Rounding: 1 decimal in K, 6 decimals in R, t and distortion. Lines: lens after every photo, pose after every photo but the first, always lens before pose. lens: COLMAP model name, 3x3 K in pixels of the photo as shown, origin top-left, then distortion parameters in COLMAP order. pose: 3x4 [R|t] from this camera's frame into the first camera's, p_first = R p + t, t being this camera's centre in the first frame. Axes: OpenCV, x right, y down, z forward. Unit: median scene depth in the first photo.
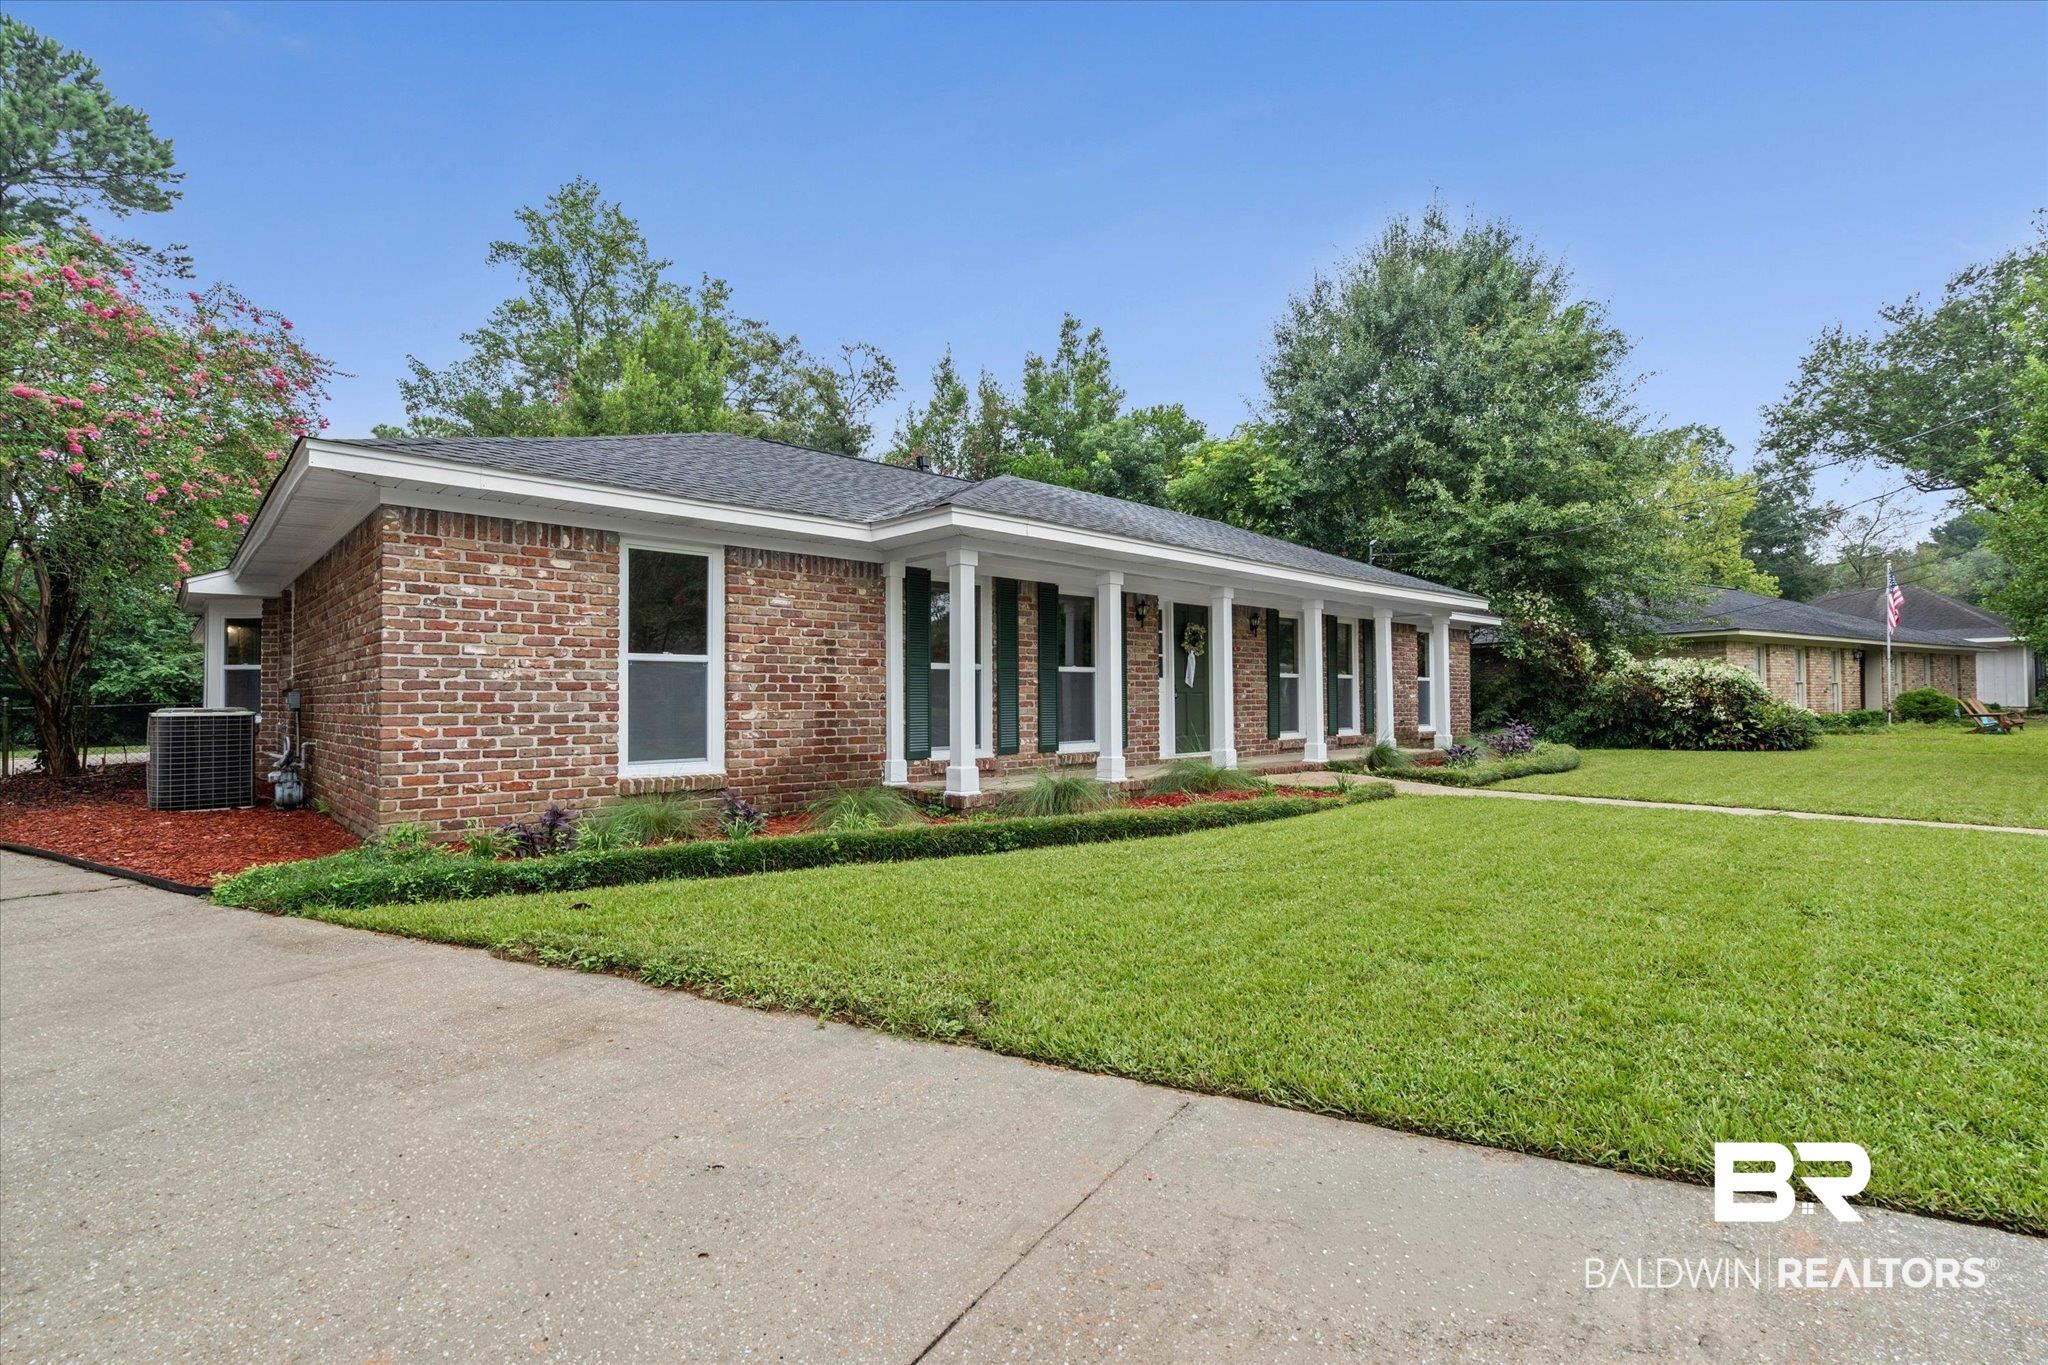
lens RADIAL K [[939.8, 0, 1024.0], [0, 939.8, 682.5], [0, 0, 1]] dist [-0.002536, 0.001073]
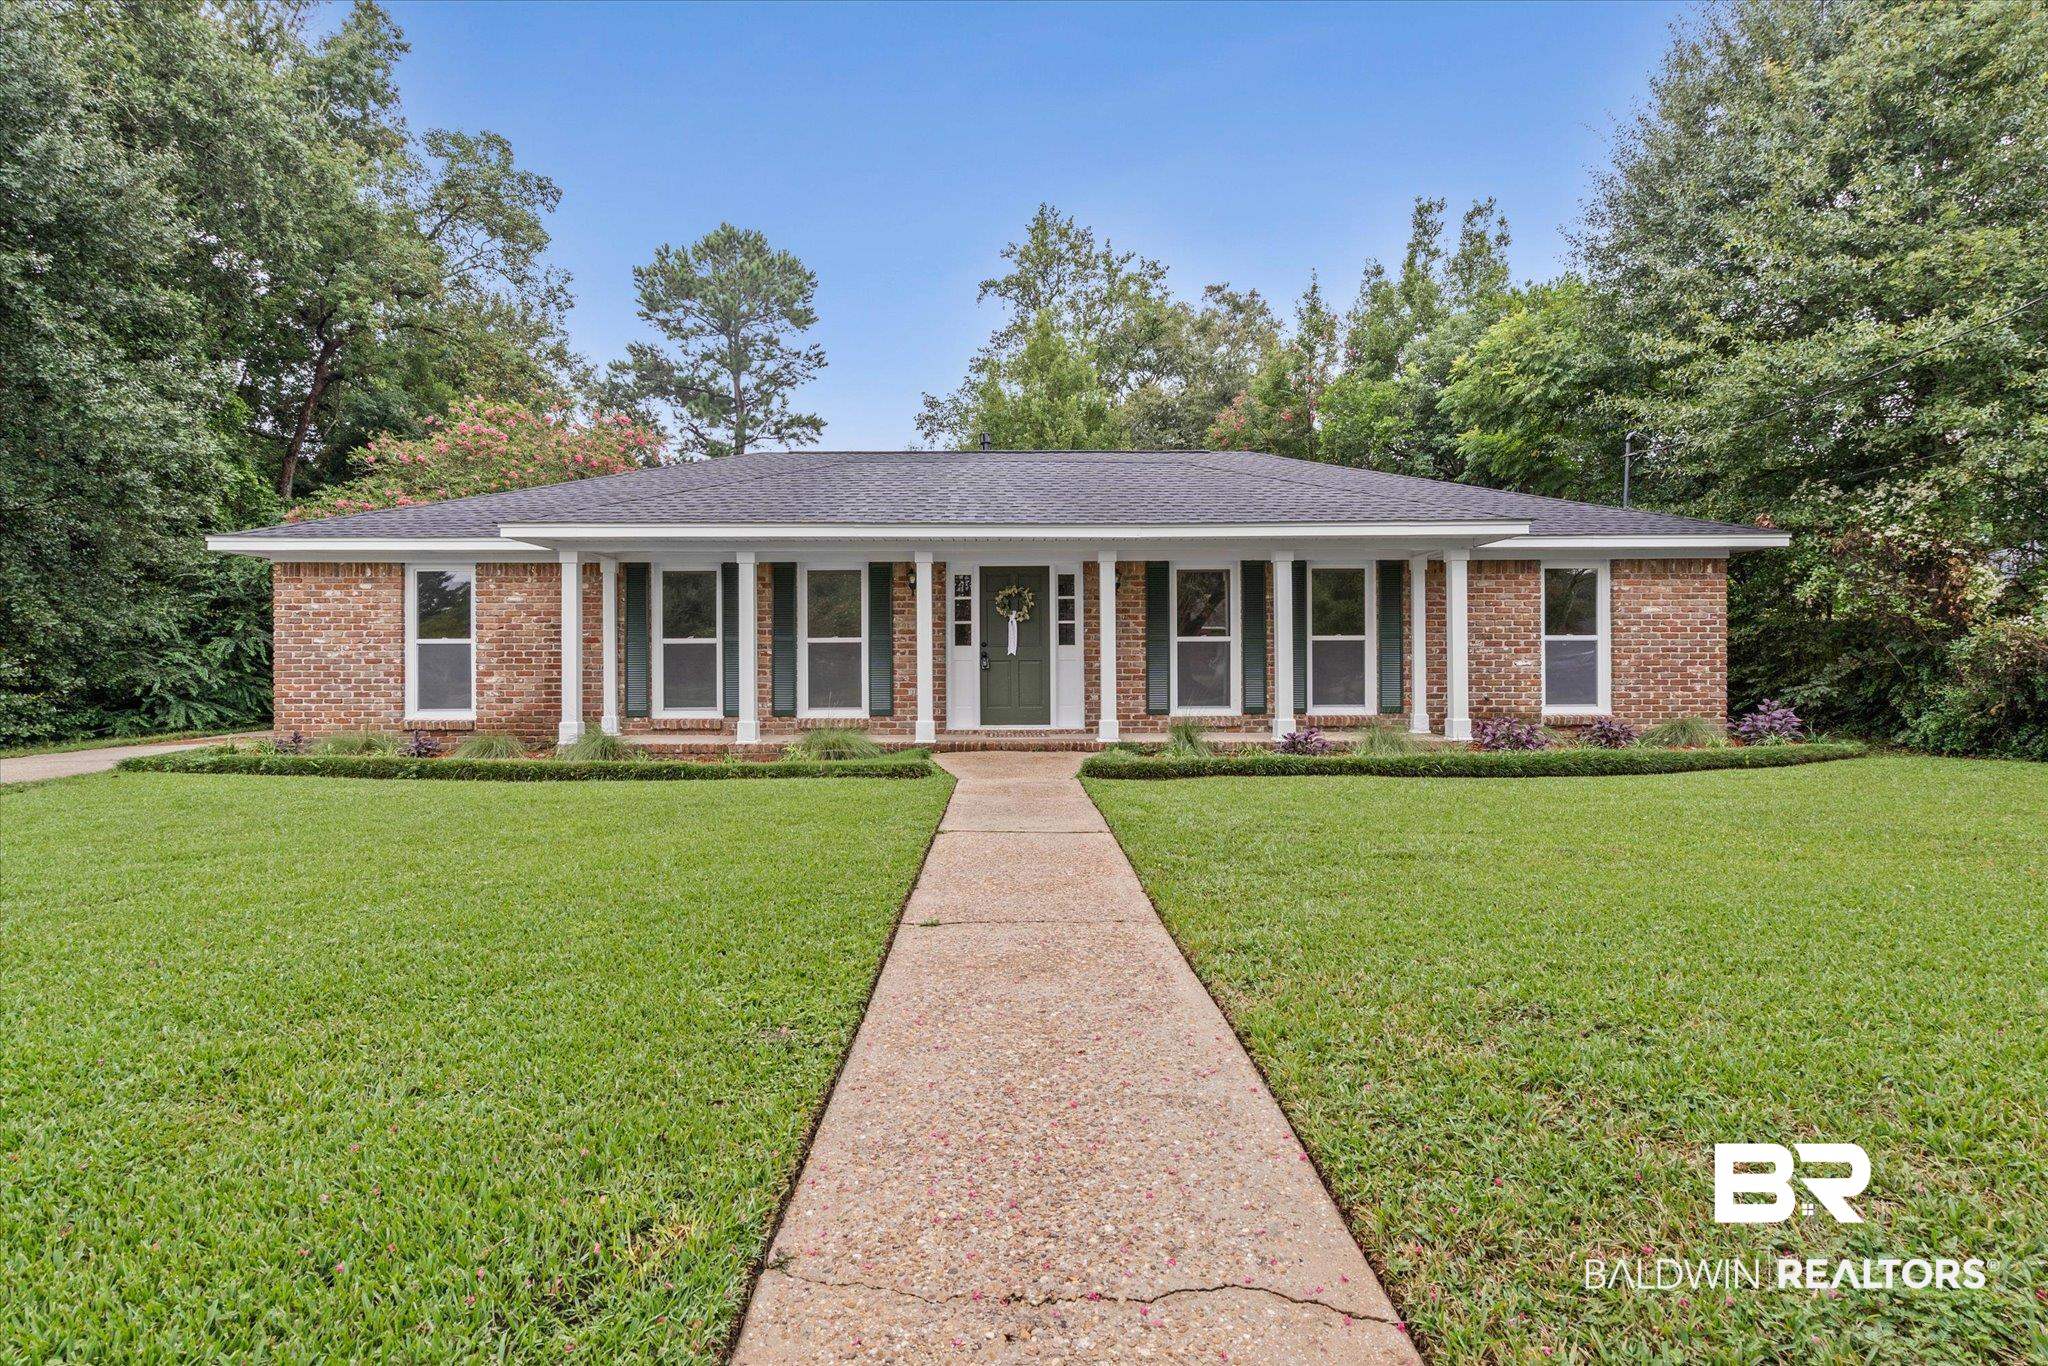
lens RADIAL K [[972.2, 0, 1024.0], [0, 972.2, 683.0], [0, 0, 1]] dist [-0.004745, 0.000338]
pose [[0.742359, 0.010671, -0.669918, 1.327882], [0.013732, 0.999421, 0.031136, 0.004506], [0.669862, -0.032313, 0.741782, 0.454707]]
